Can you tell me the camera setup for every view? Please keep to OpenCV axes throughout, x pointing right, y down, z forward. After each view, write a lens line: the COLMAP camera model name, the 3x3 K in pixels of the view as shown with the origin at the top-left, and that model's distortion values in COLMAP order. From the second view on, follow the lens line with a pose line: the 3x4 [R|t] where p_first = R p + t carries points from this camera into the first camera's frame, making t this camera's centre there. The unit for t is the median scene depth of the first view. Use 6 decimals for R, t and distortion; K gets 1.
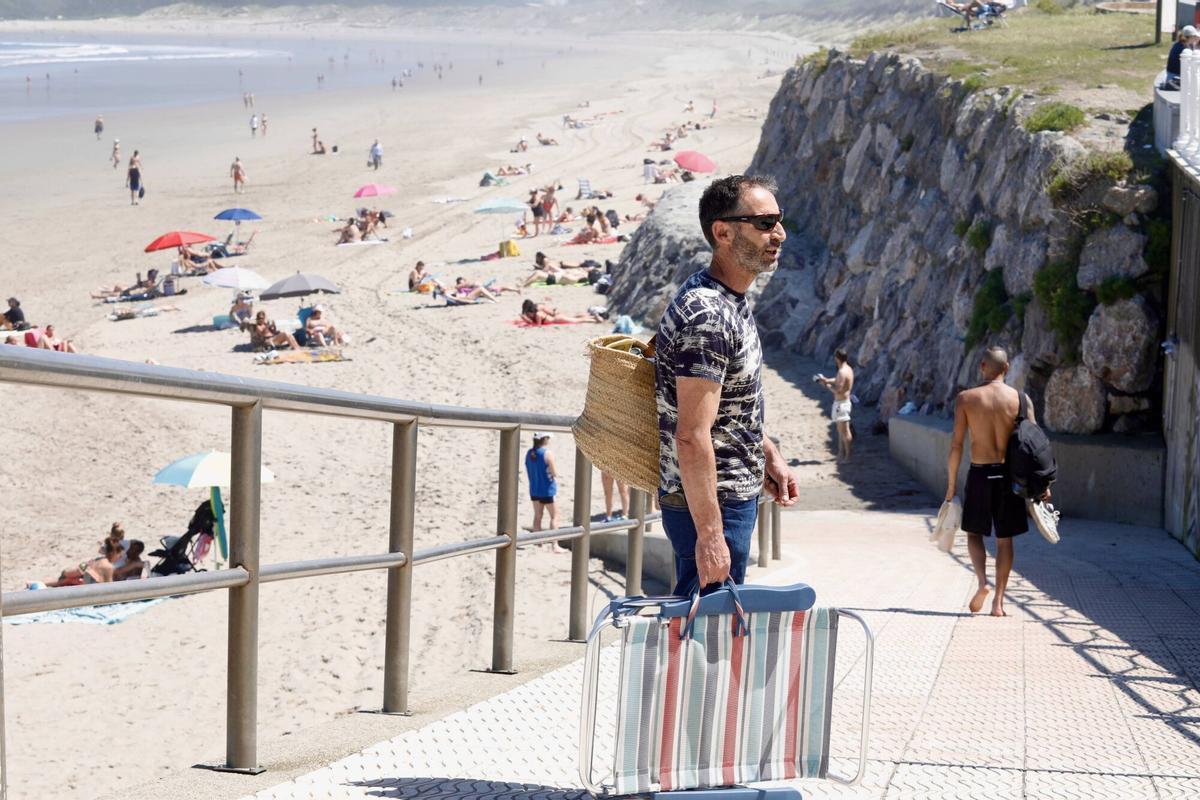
lens RADIAL K [[3111.5, 0, 566.1], [0, 3111.5, 401.8], [0, 0, 1]] dist [-0.122931, 1.614264]
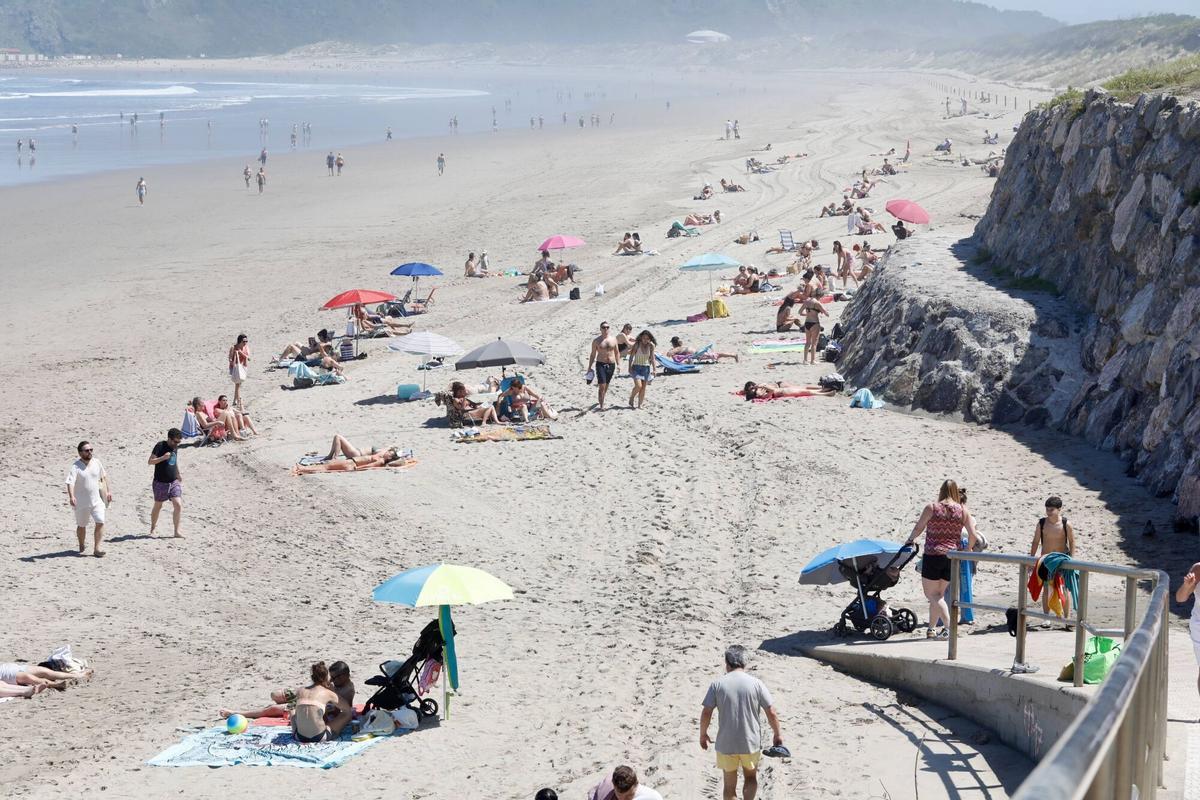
lens RADIAL K [[3111.5, 0, 566.1], [0, 3111.5, 401.8], [0, 0, 1]] dist [-0.122931, 1.614264]
pose [[0.999279, 0.001248, -0.037936, -0.033248], [-0.001685, 0.999932, -0.011506, -0.013358], [0.037919, 0.011561, 0.999214, 0.101244]]
